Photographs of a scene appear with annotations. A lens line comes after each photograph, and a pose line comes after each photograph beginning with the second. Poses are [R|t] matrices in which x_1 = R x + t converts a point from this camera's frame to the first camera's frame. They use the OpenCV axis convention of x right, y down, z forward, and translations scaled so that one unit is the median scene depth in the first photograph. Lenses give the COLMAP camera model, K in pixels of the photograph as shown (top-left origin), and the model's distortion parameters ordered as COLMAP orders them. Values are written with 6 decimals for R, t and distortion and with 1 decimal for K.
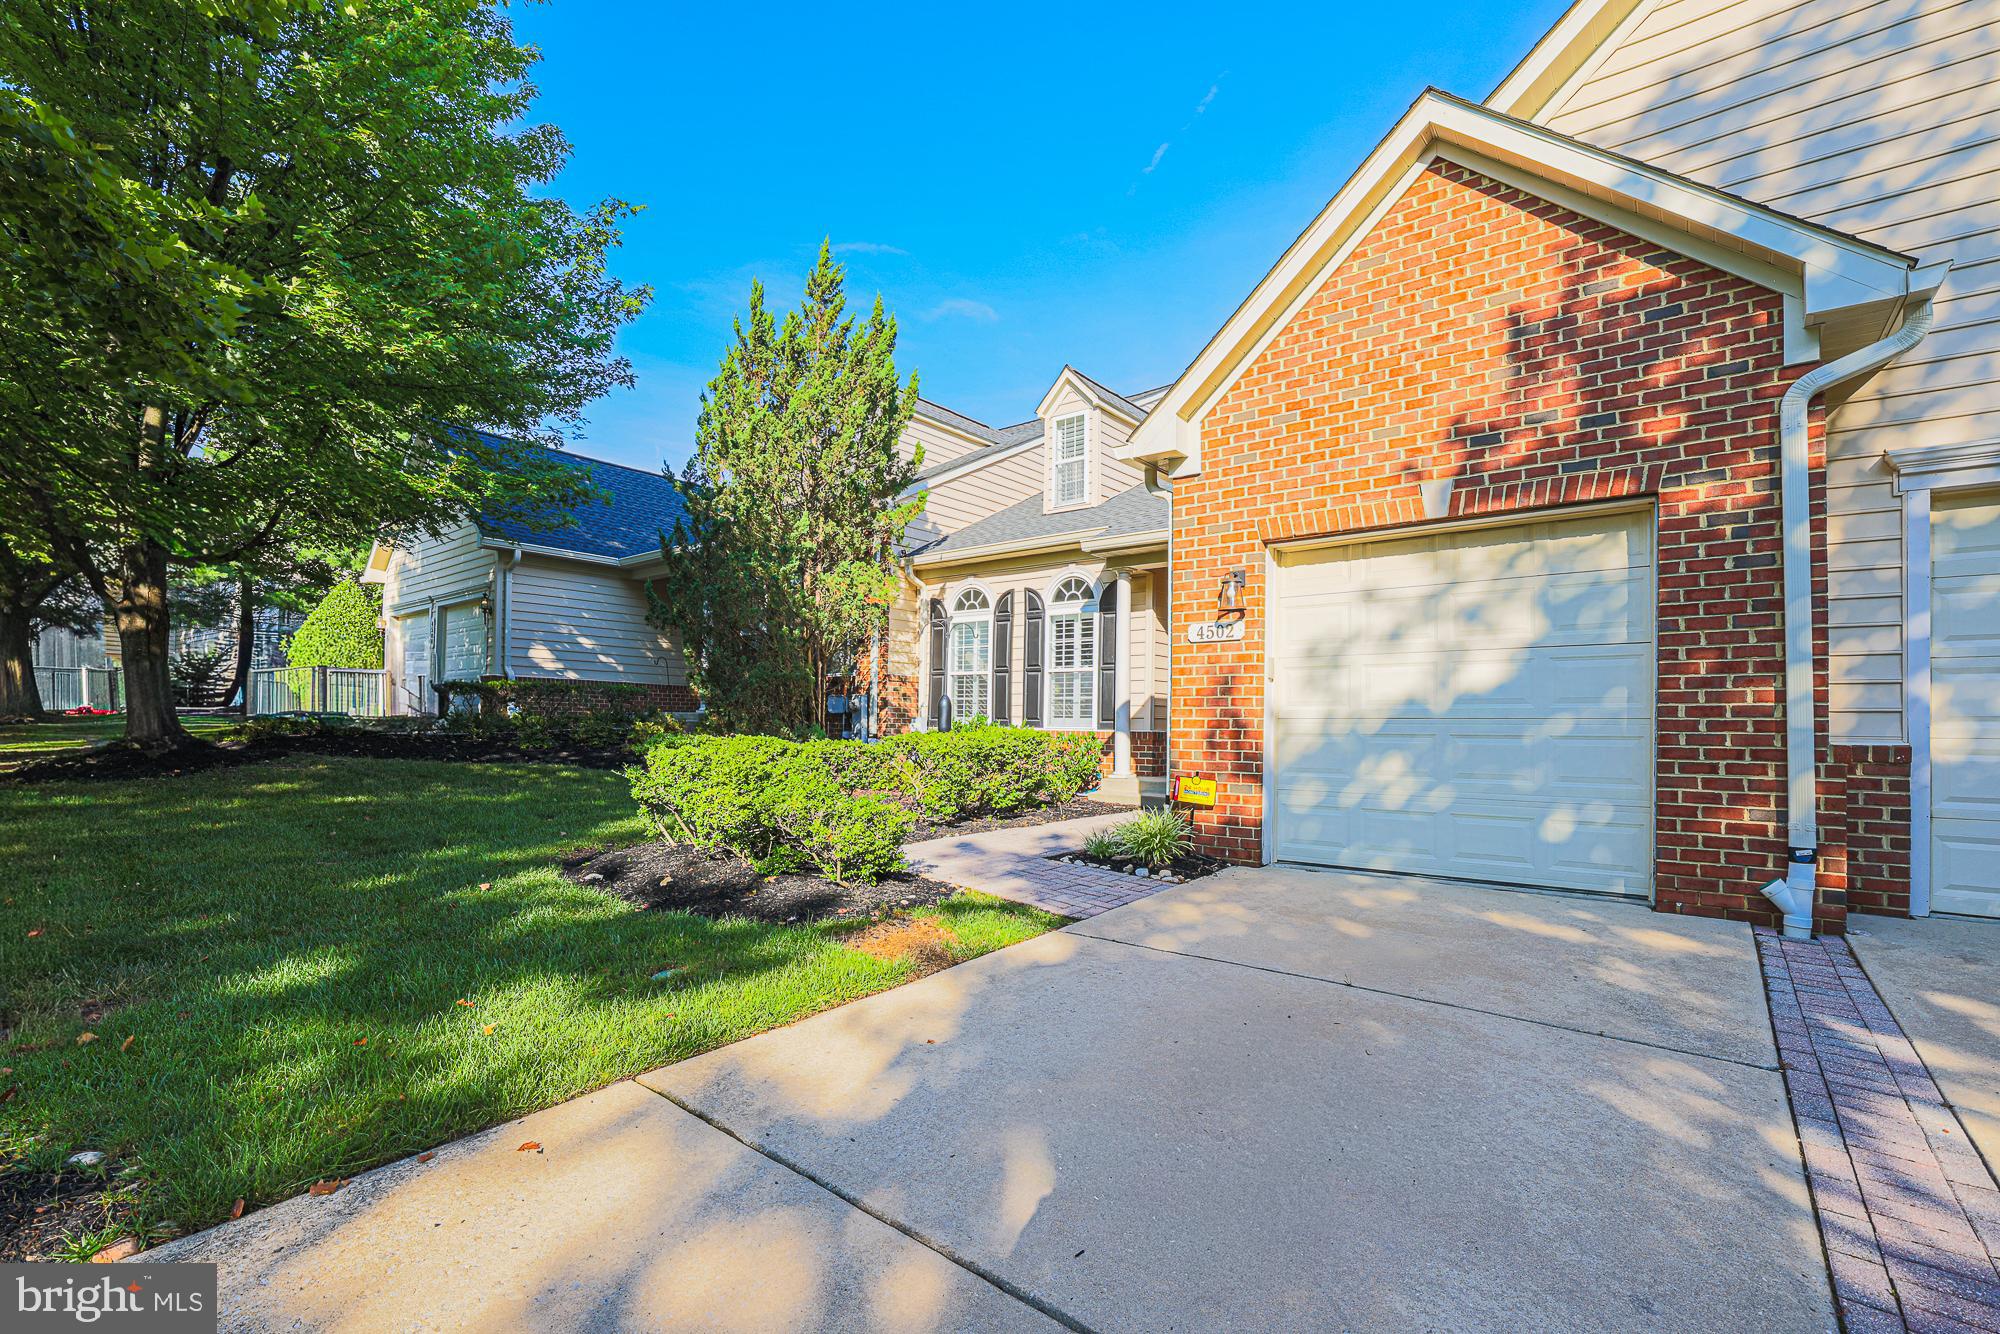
lens RADIAL K [[877.7, 0, 1007.0], [0, 877.7, 706.6], [0, 0, 1]] dist [-0.001284, 0.000090]
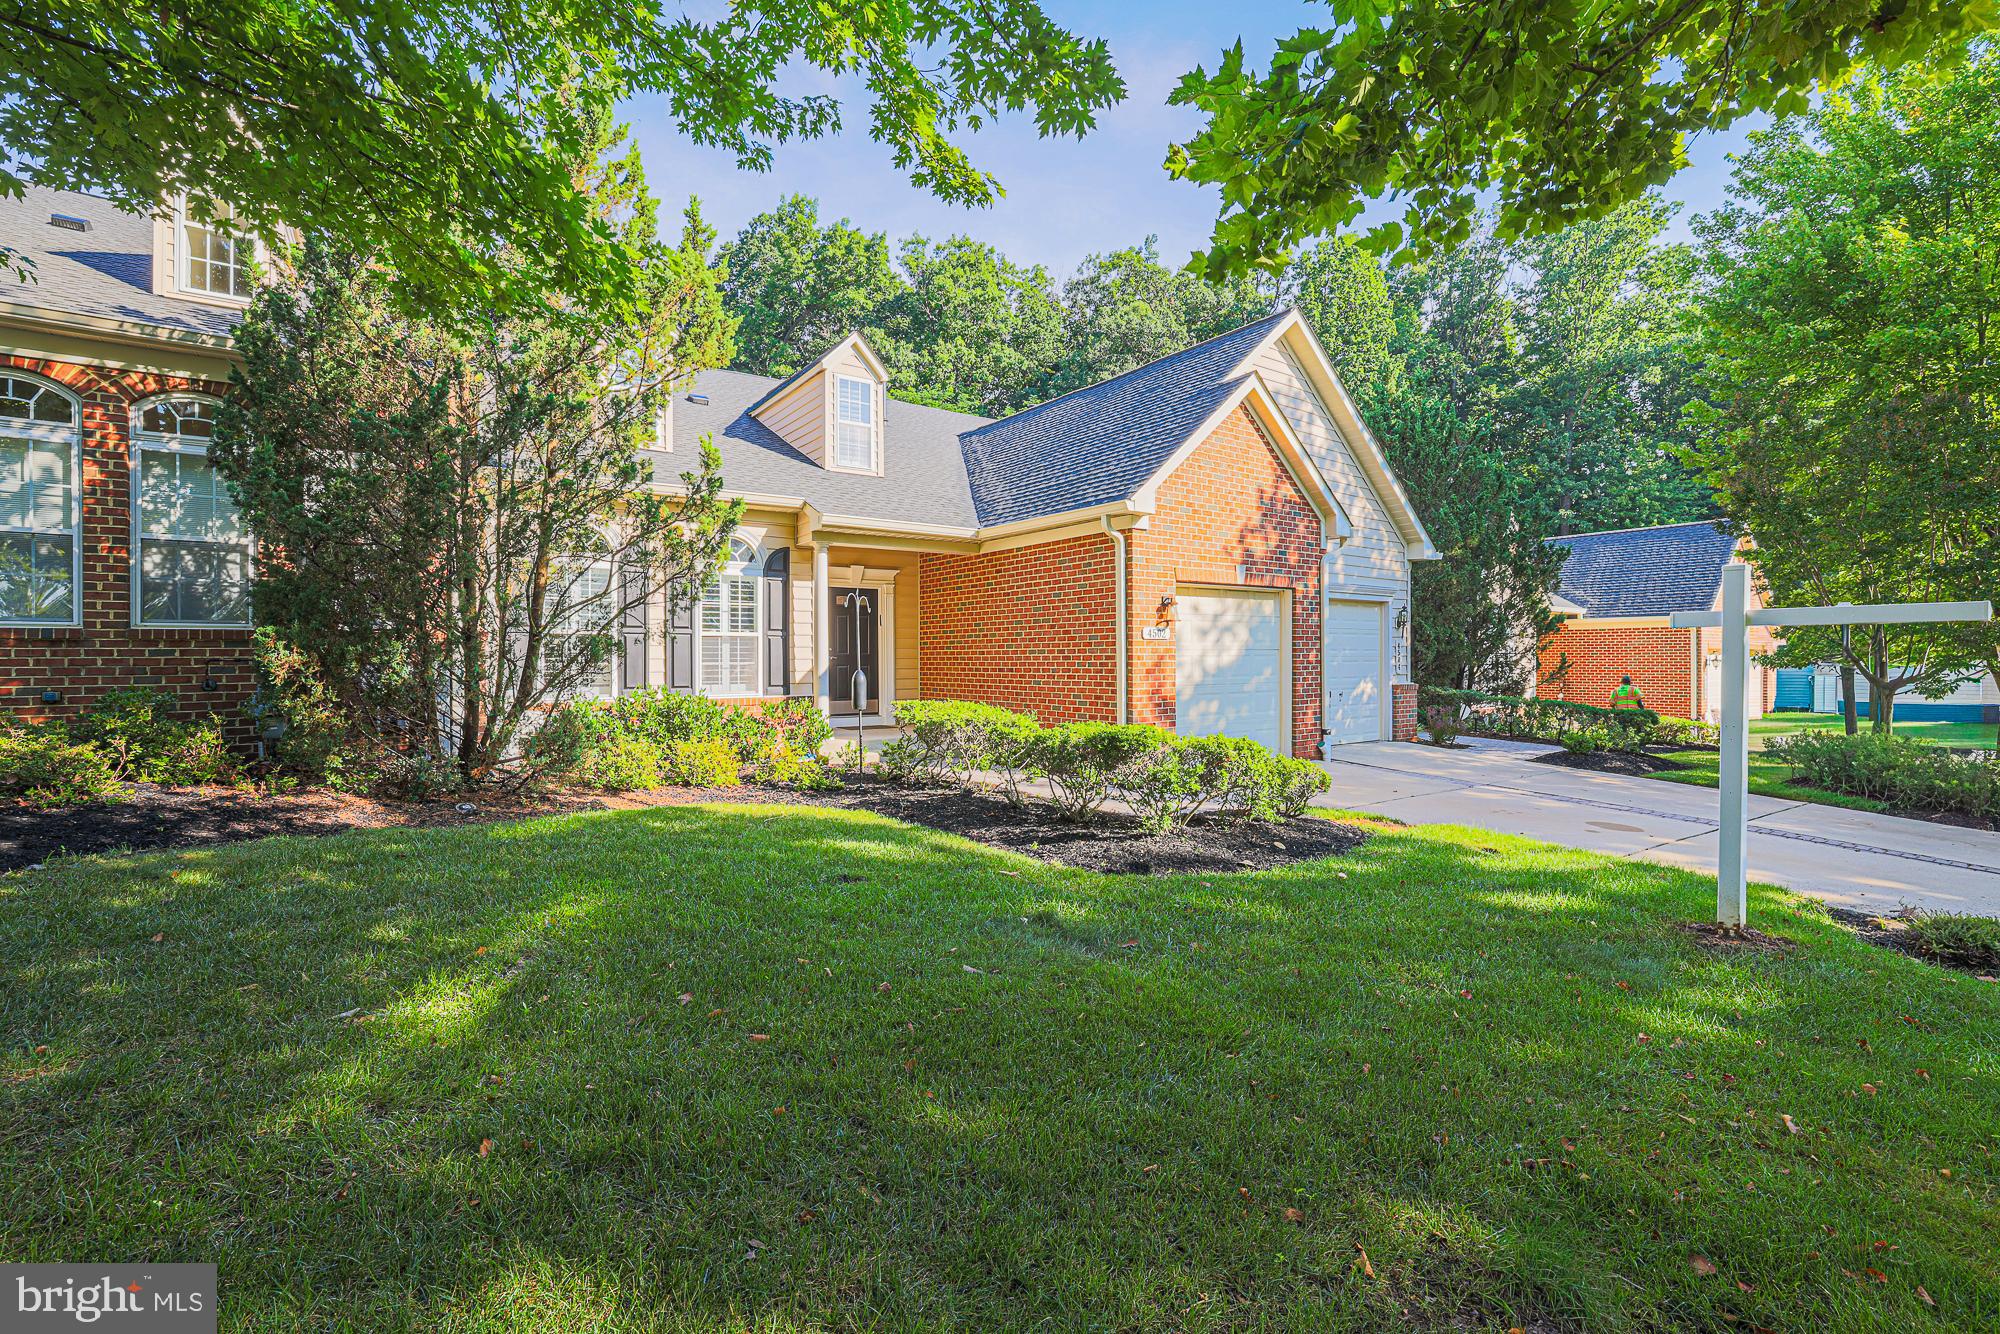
lens RADIAL K [[882.6, 0, 1000.0], [0, 882.6, 667.0], [0, 0, 1]] dist [-0.038319, 0.000138]
pose [[0.293794, -0.022145, 0.955612, -1.377703], [-0.012312, 0.999561, 0.026949, -0.064407], [-0.955789, -0.019683, 0.293393, 0.815052]]
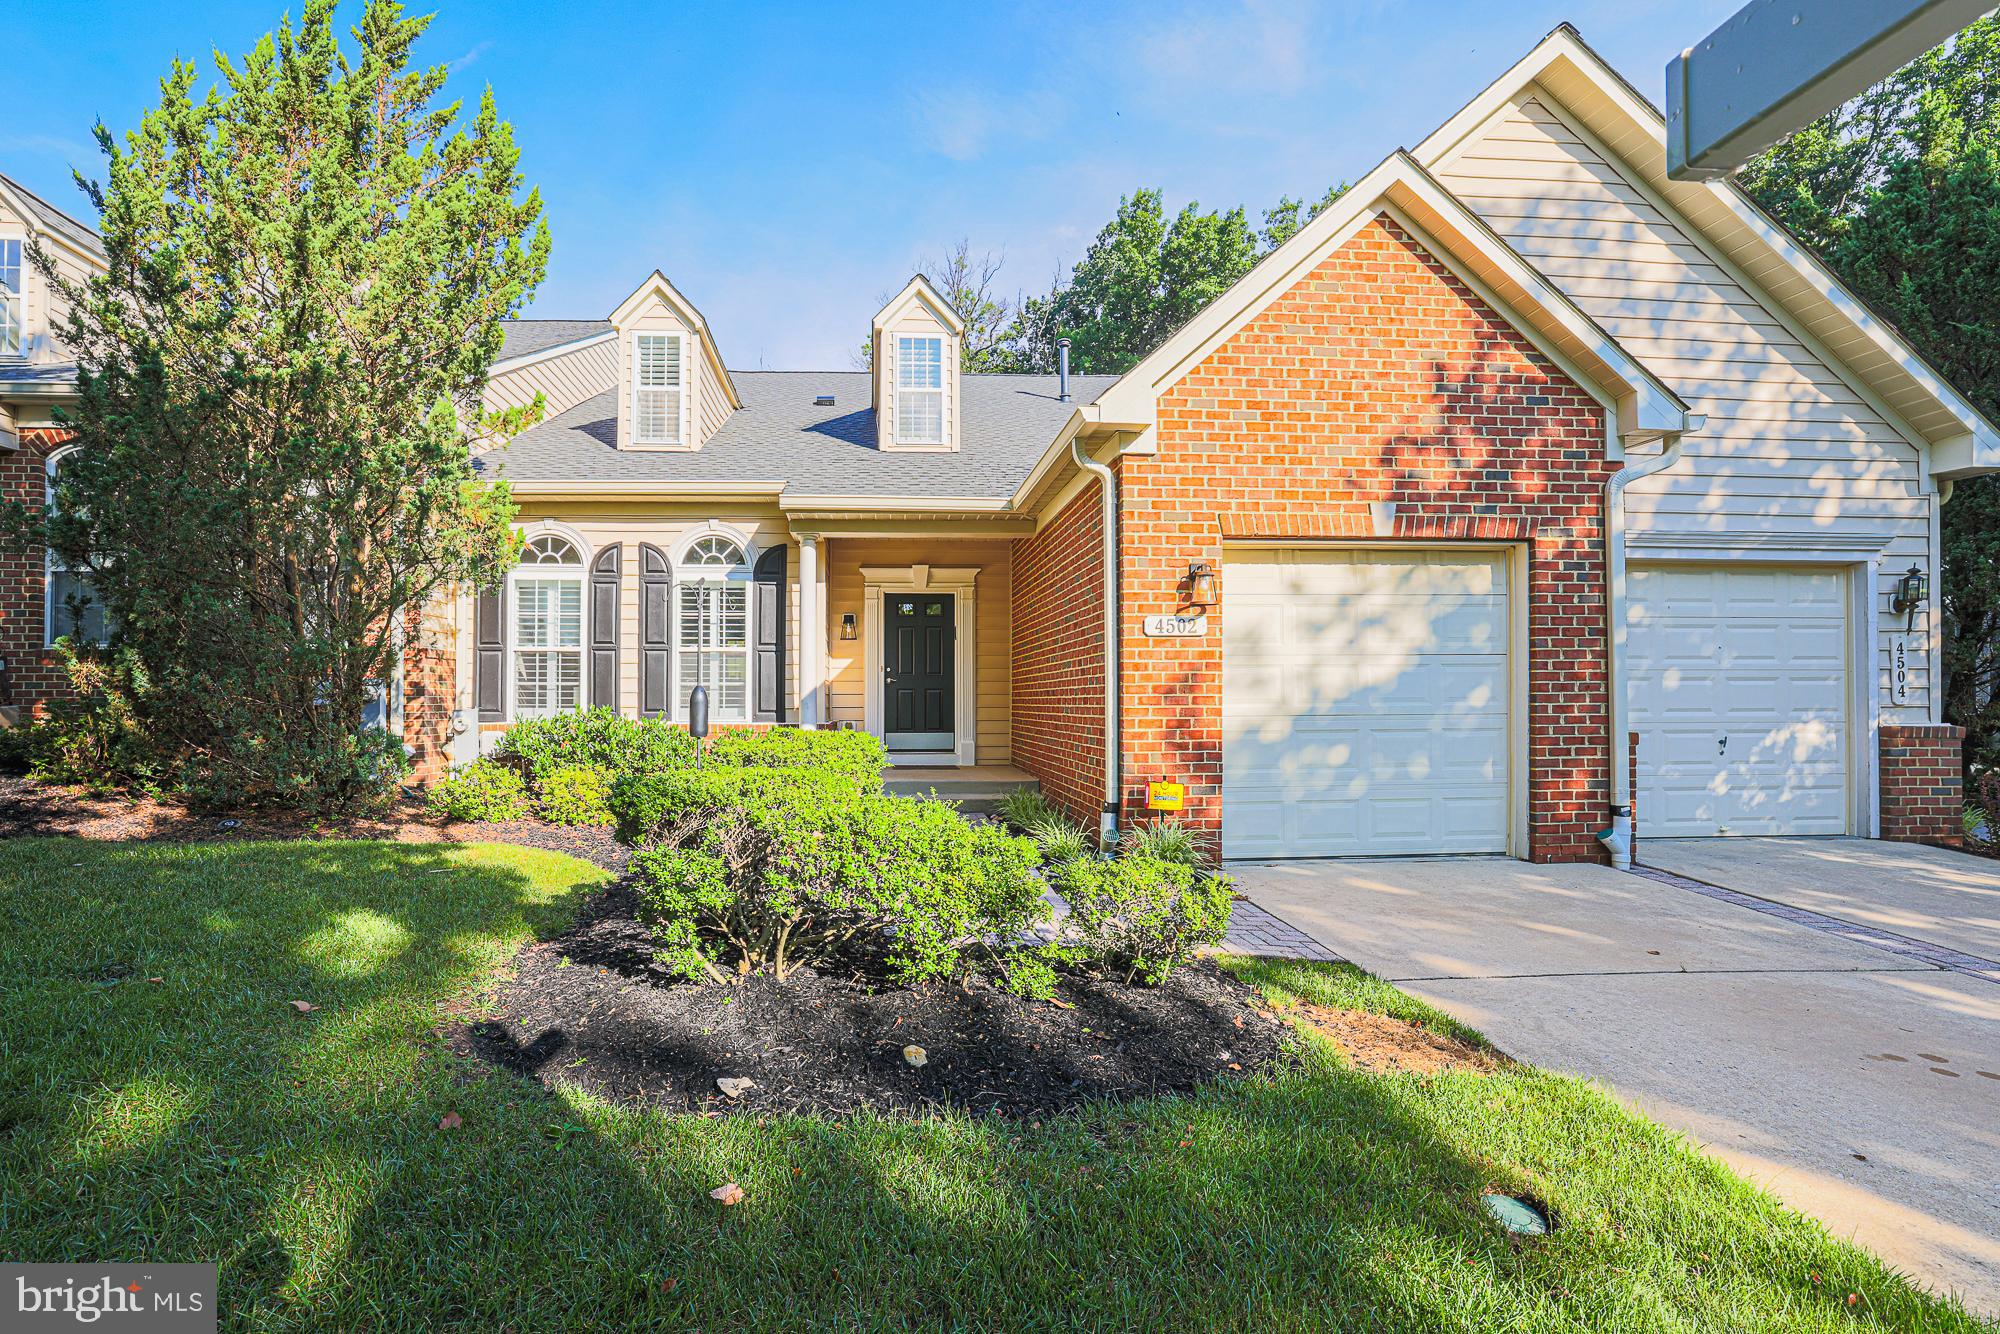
lens RADIAL K [[879.8, 0, 1002.5], [0, 879.8, 694.9], [0, 0, 1]] dist [-0.012341, 0.000896]
pose [[0.750568, -0.008230, 0.660742, -0.534961], [-0.002298, 0.999884, 0.015065, -0.025220], [-0.660790, -0.012826, 0.750462, 0.419334]]
